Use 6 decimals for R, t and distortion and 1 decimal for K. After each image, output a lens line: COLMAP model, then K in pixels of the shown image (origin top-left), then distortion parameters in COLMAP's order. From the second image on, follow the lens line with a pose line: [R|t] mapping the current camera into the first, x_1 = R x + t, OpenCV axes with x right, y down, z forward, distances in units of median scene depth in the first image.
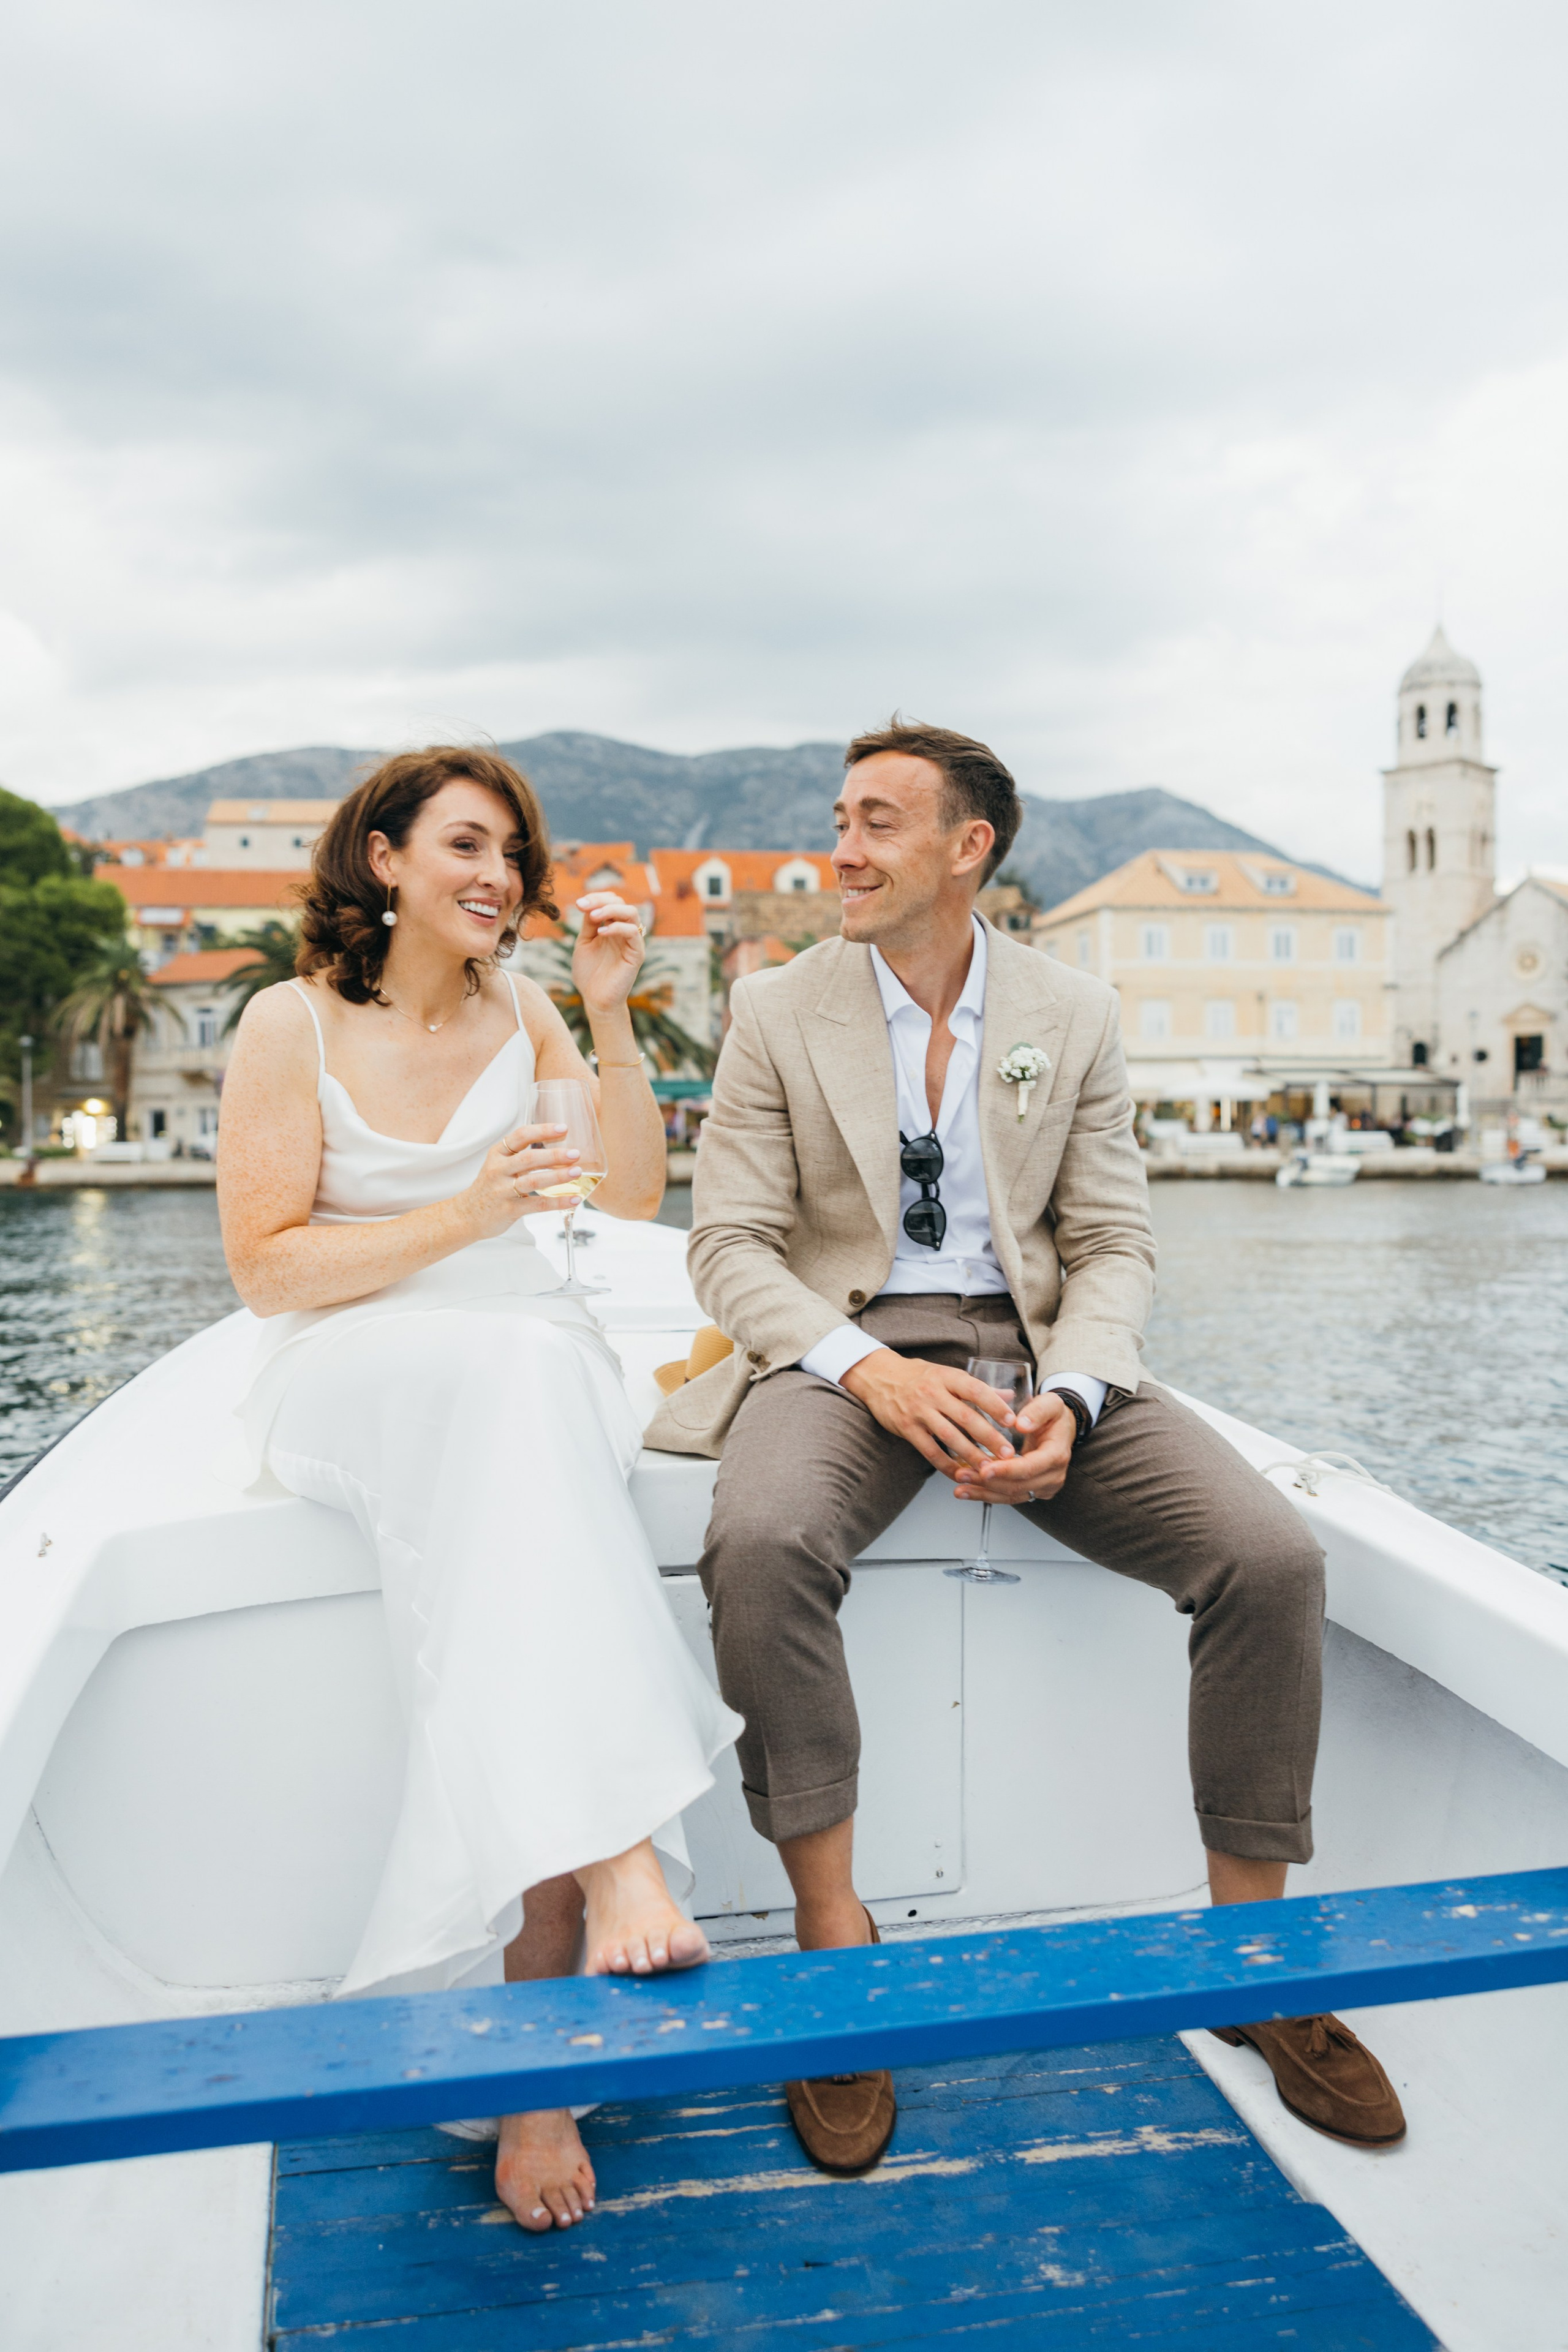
lens RADIAL K [[1896.9, 0, 784.0], [0, 1896.9, 1176.0], [0, 0, 1]] dist [0.043169, 0.005692]
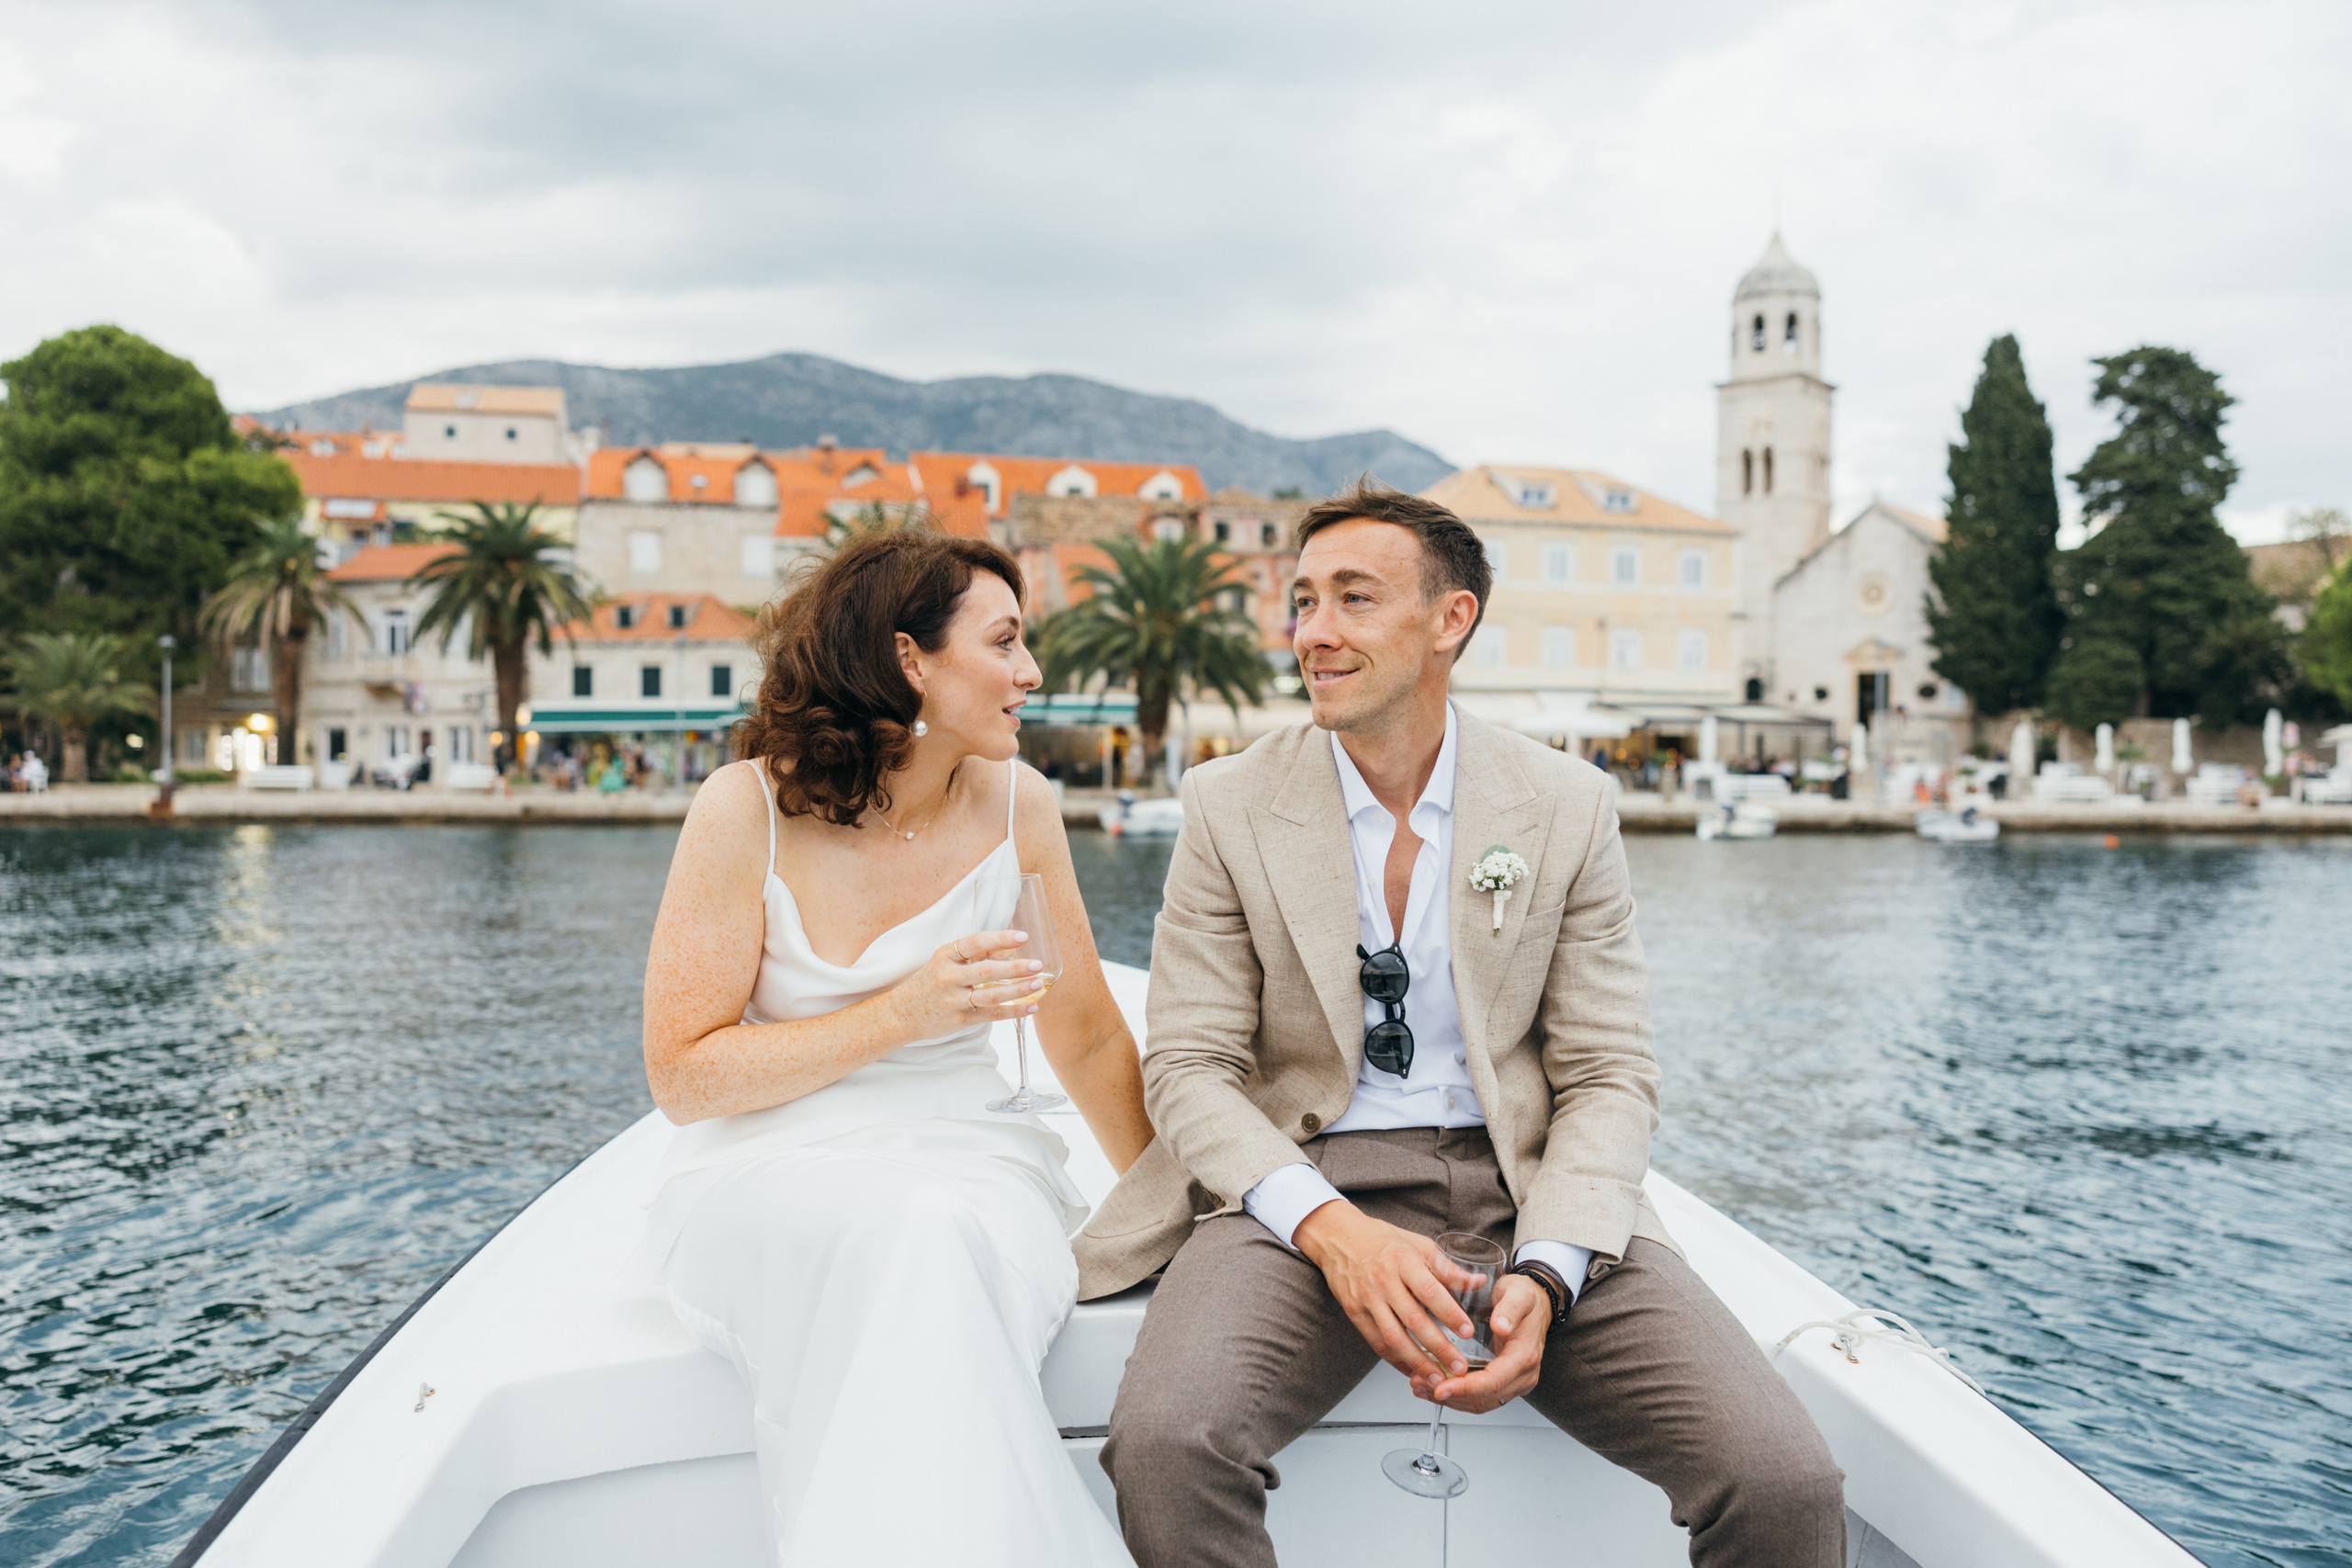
lens RADIAL K [[1896.7, 0, 1176.0], [0, 1896.7, 784.0], [0, 0, 1]] dist [0.043169, 0.005692]
pose [[0.996122, 0.014061, 0.086855, -0.028289], [-0.012964, 0.999829, -0.013186, -0.003192], [-0.087025, 0.012008, 0.996134, 0.115357]]
